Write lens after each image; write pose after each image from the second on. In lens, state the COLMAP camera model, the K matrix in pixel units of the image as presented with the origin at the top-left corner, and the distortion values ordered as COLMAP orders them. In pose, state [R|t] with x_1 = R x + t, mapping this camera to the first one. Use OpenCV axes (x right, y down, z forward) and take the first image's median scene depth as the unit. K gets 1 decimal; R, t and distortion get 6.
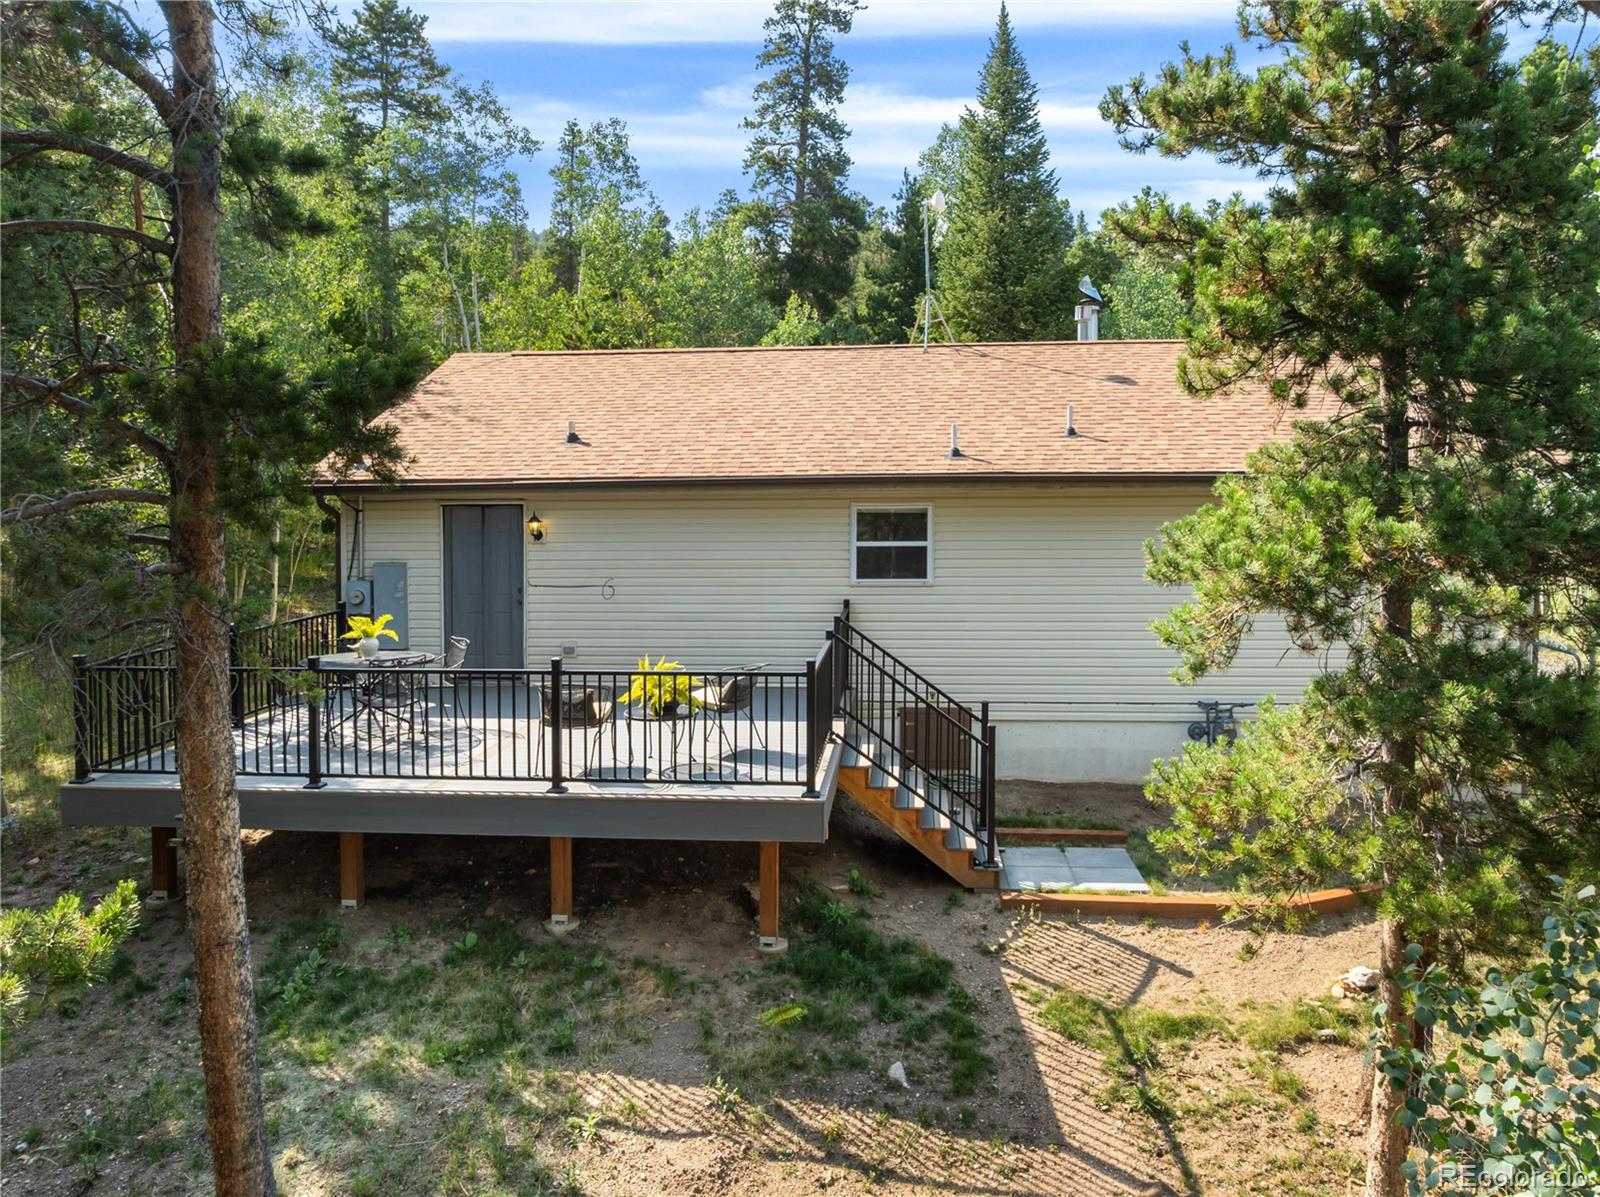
lens RADIAL K [[1125.9, 0, 800.0], [0, 1125.9, 598.5], [0, 0, 1]] dist [-0.040520, 0.011086]
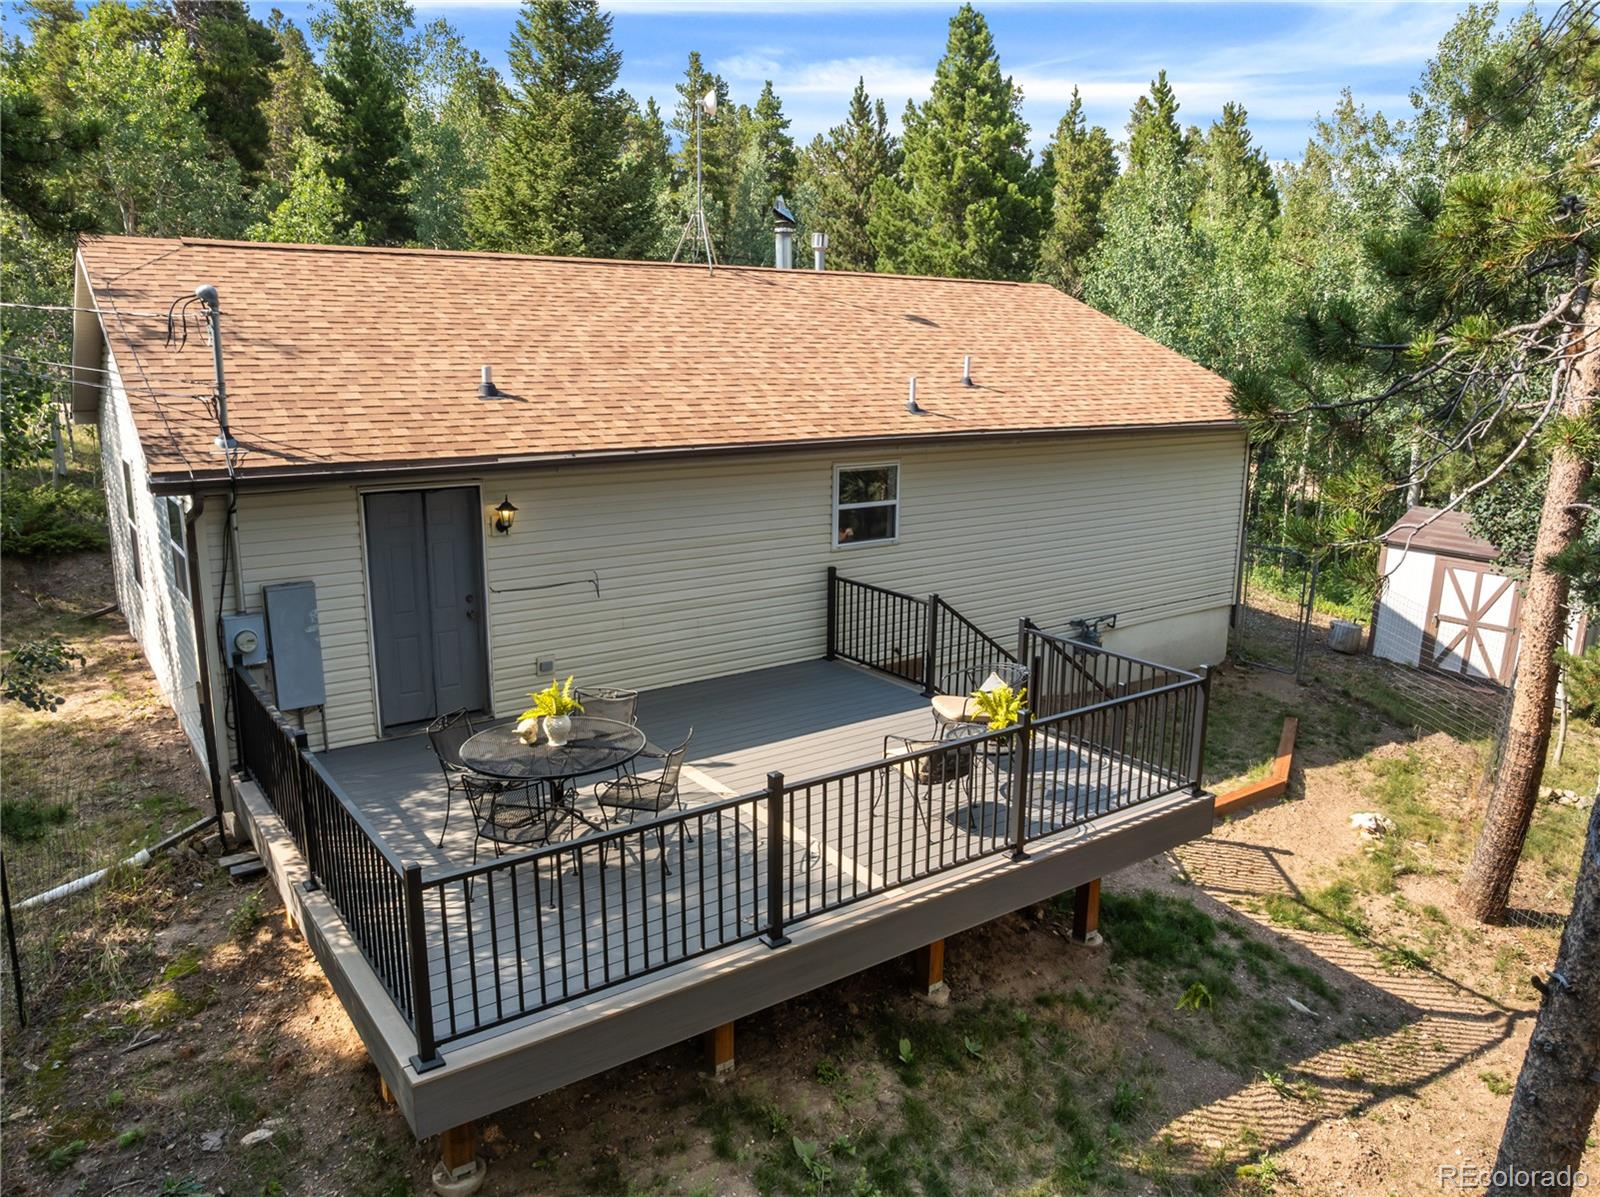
lens RADIAL K [[1125.9, 0, 800.0], [0, 1125.9, 598.5], [0, 0, 1]] dist [-0.040520, 0.011086]
pose [[0.762298, -0.130962, 0.633838, -0.810104], [0.049494, 0.988242, 0.144663, -0.153440], [-0.645331, -0.078905, 0.759817, 0.406067]]
